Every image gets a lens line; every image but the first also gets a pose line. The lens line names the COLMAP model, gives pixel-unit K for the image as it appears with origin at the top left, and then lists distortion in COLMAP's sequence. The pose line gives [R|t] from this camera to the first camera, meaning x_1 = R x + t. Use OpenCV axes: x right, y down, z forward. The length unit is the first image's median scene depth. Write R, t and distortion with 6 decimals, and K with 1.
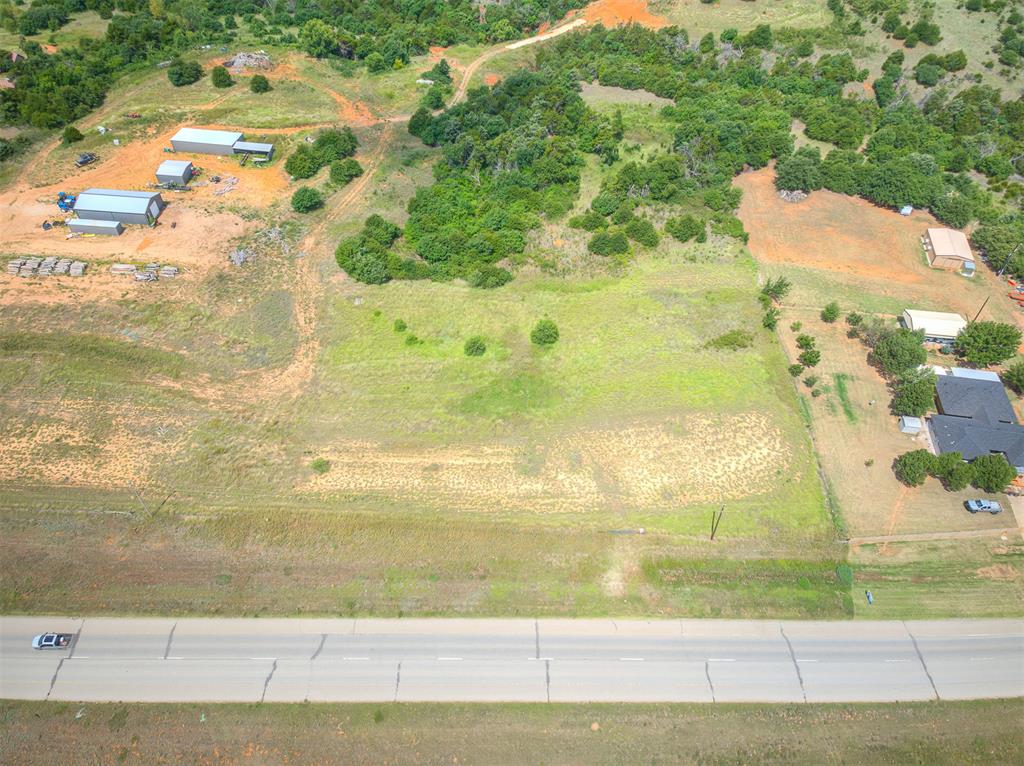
lens RADIAL K [[701.0, 0, 508.5], [0, 701.0, 405.2], [0, 0, 1]] dist [0.059381, -0.078147]
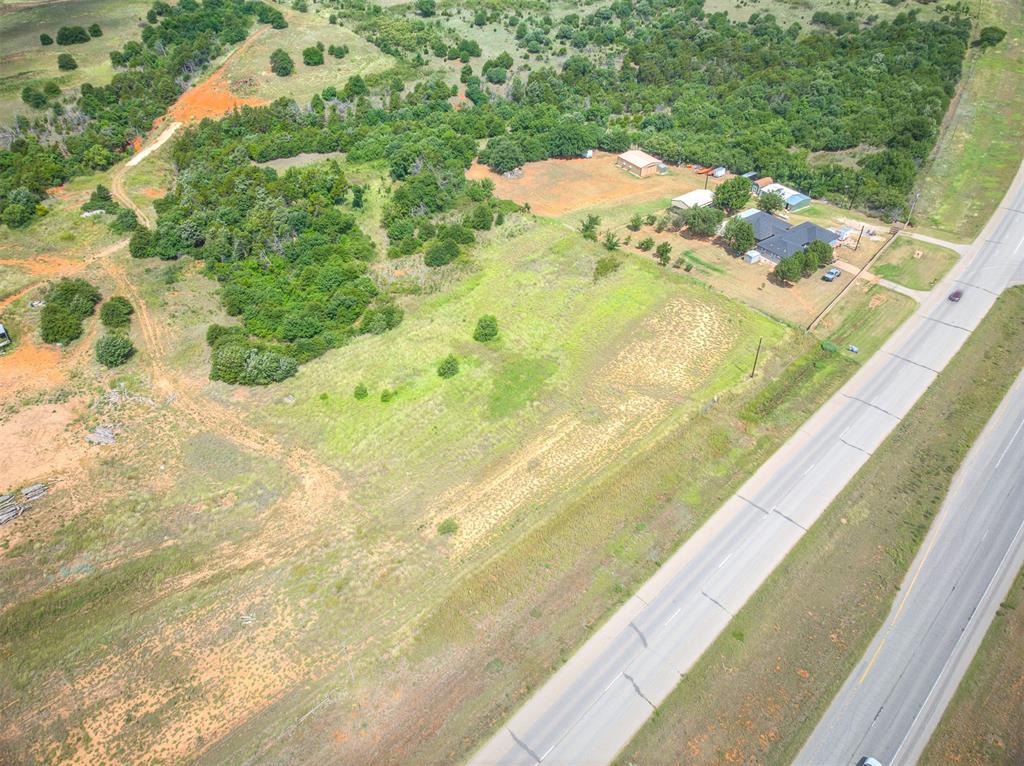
lens RADIAL K [[701.0, 0, 521.1], [0, 701.0, 384.2], [0, 0, 1]] dist [0.059381, -0.078147]
pose [[0.707521, -0.467360, 0.530083, -0.441346], [0.537173, 0.843061, 0.026321, -0.030350], [-0.459194, 0.266124, 0.847537, 0.112324]]
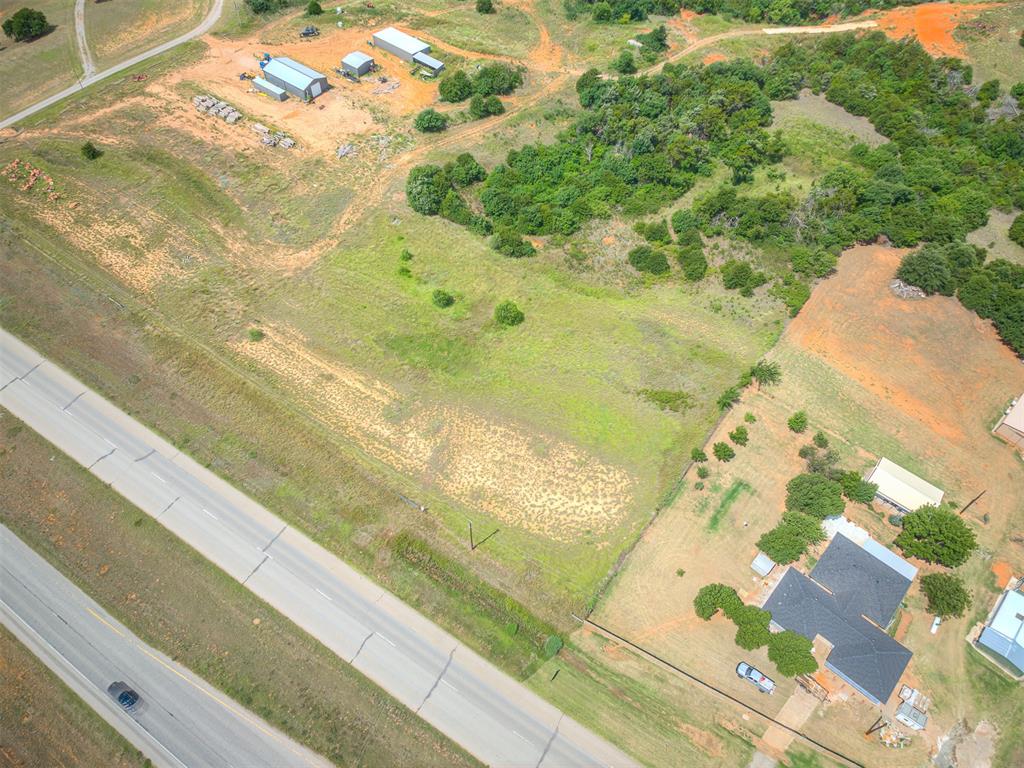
lens RADIAL K [[701.0, 0, 502.3], [0, 701.0, 389.0], [0, 0, 1]] dist [0.059381, -0.078147]
pose [[0.831520, 0.436233, -0.343913, 0.402563], [-0.409856, 0.899691, 0.150247, -0.138008], [0.374958, 0.016021, 0.926903, 0.030698]]
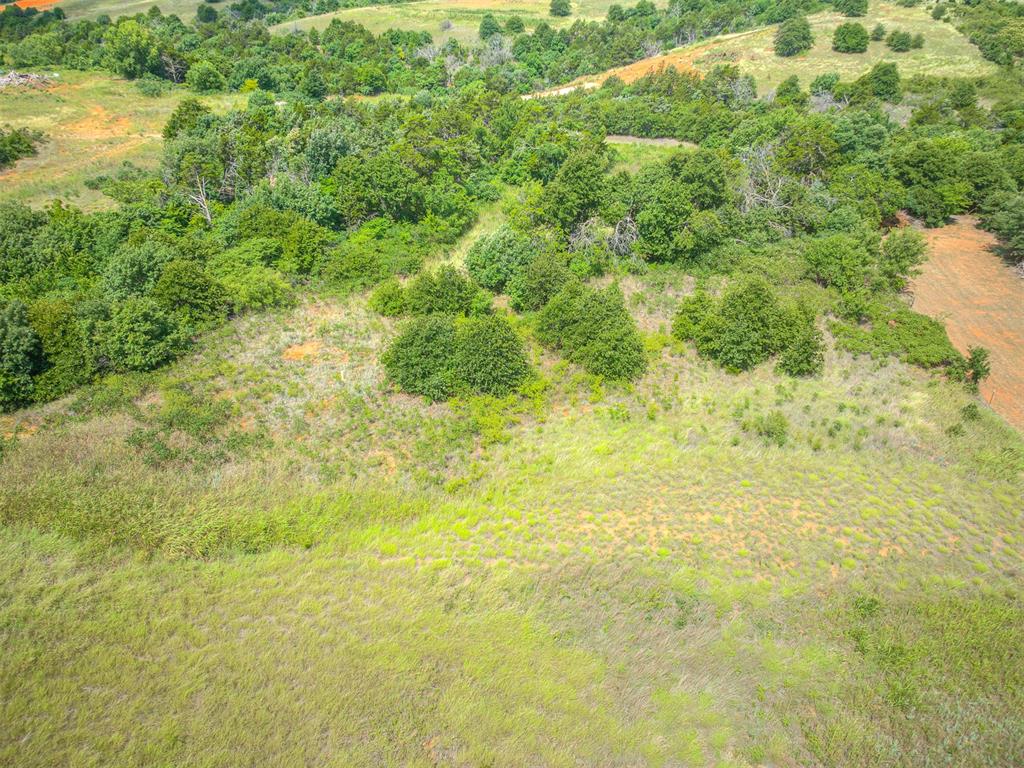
lens RADIAL K [[701.0, 0, 508.6], [0, 701.0, 385.2], [0, 0, 1]] dist [0.059381, -0.078147]
pose [[0.992898, 0.052182, -0.106915, 0.201164], [-0.078581, 0.962390, -0.260057, -0.155827], [0.089323, 0.266611, 0.959656, 0.772161]]
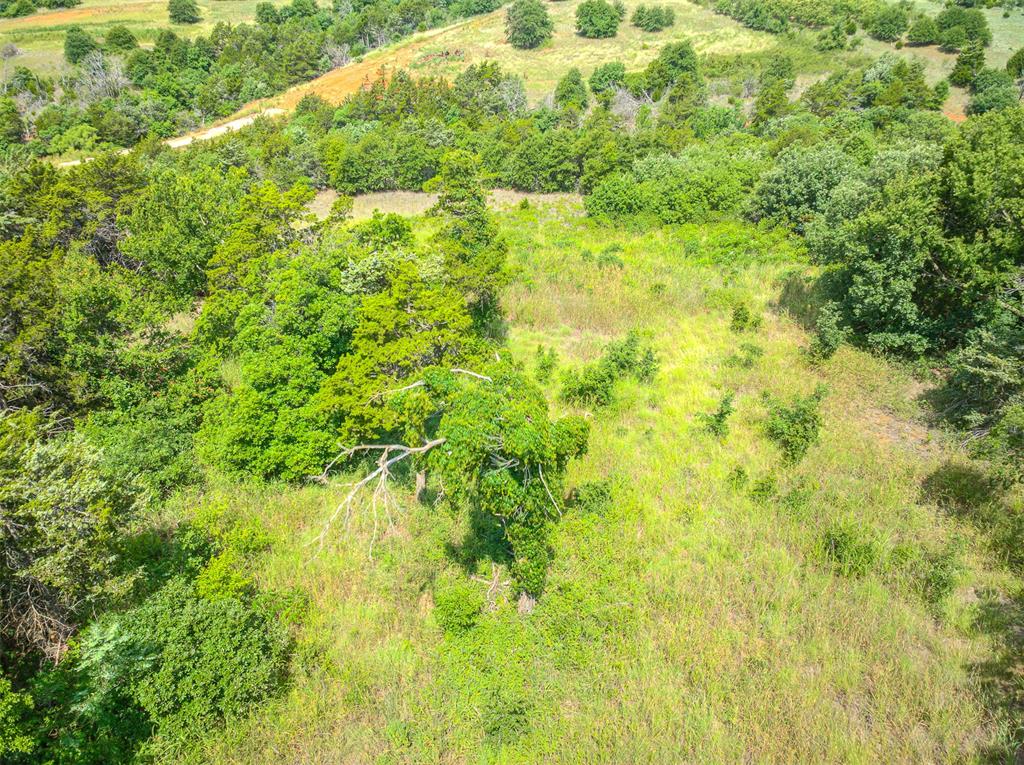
lens RADIAL K [[701.0, 0, 511.8], [0, 701.0, 380.0], [0, 0, 1]] dist [0.059381, -0.078147]
pose [[0.934775, -0.210300, 0.286304, 0.144706], [0.283865, 0.926749, -0.246083, -0.422854], [-0.213581, 0.311304, 0.925998, 1.105294]]
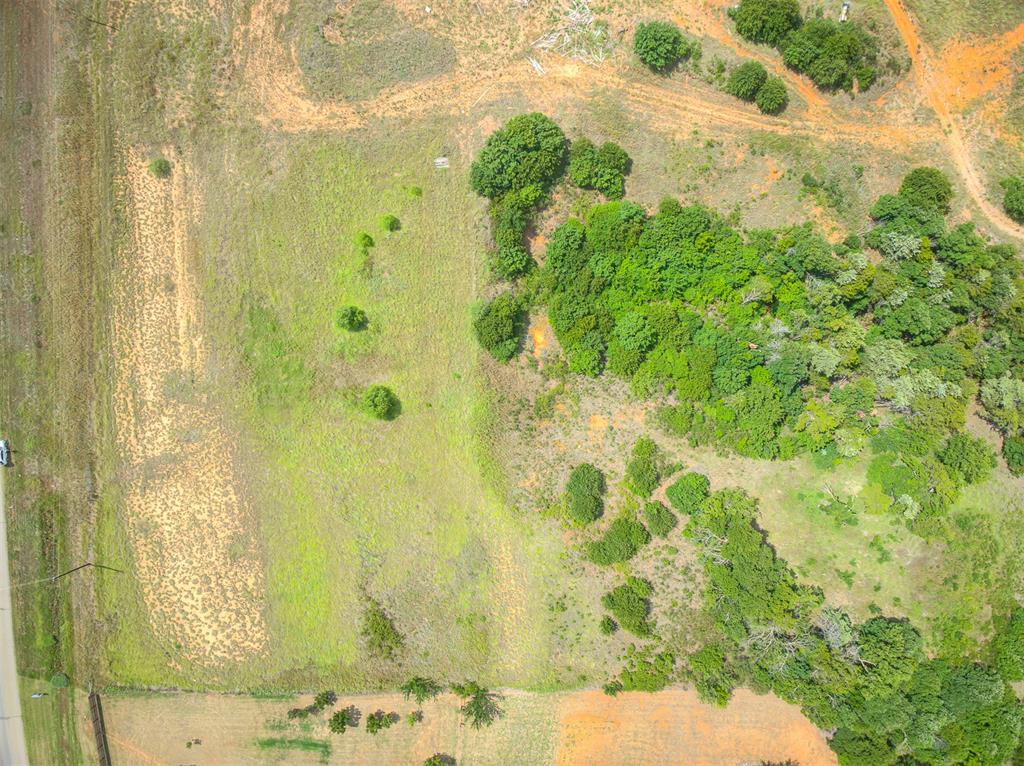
lens RADIAL K [[701.0, 0, 492.0], [0, 701.0, 378.9], [0, 0, 1]] dist [0.059381, -0.078147]
pose [[0.032244, 0.999470, -0.004540, 0.028211], [-0.754811, 0.027328, 0.655372, -0.653614], [0.655149, -0.017705, 0.755292, 0.422004]]
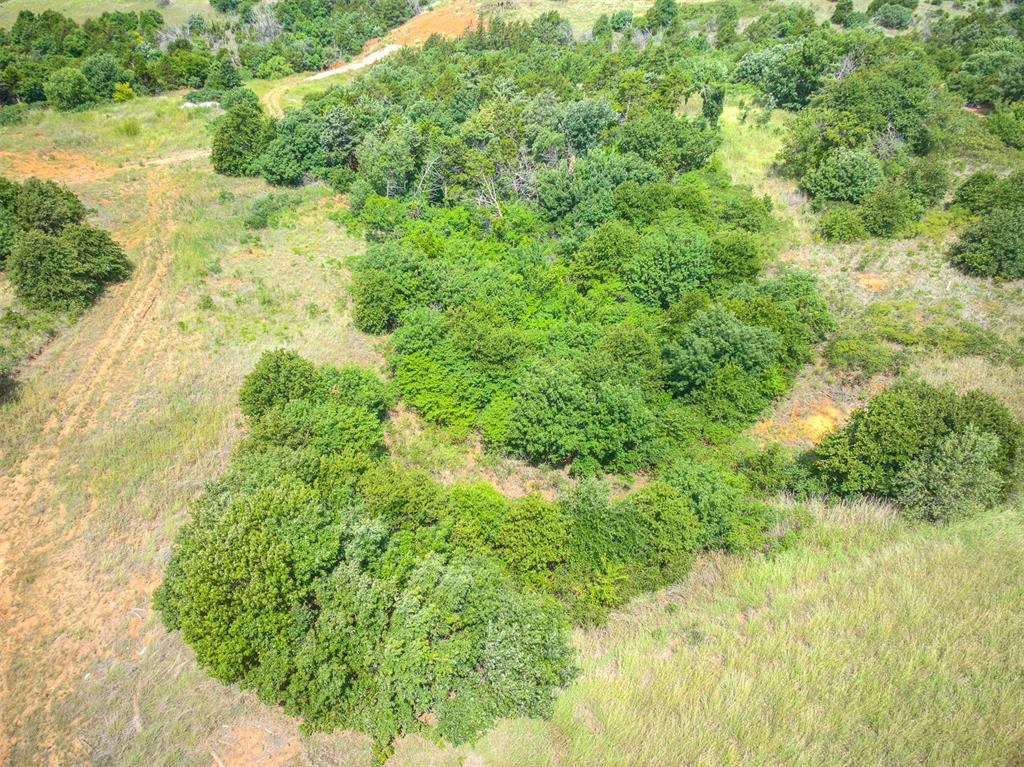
lens RADIAL K [[701.0, 0, 514.1], [0, 701.0, 384.7], [0, 0, 1]] dist [0.059381, -0.078147]
pose [[0.891945, -0.282120, 0.353330, -0.216584], [0.351622, 0.924081, -0.149790, -0.209456], [-0.284247, 0.257843, 0.923429, 0.807500]]
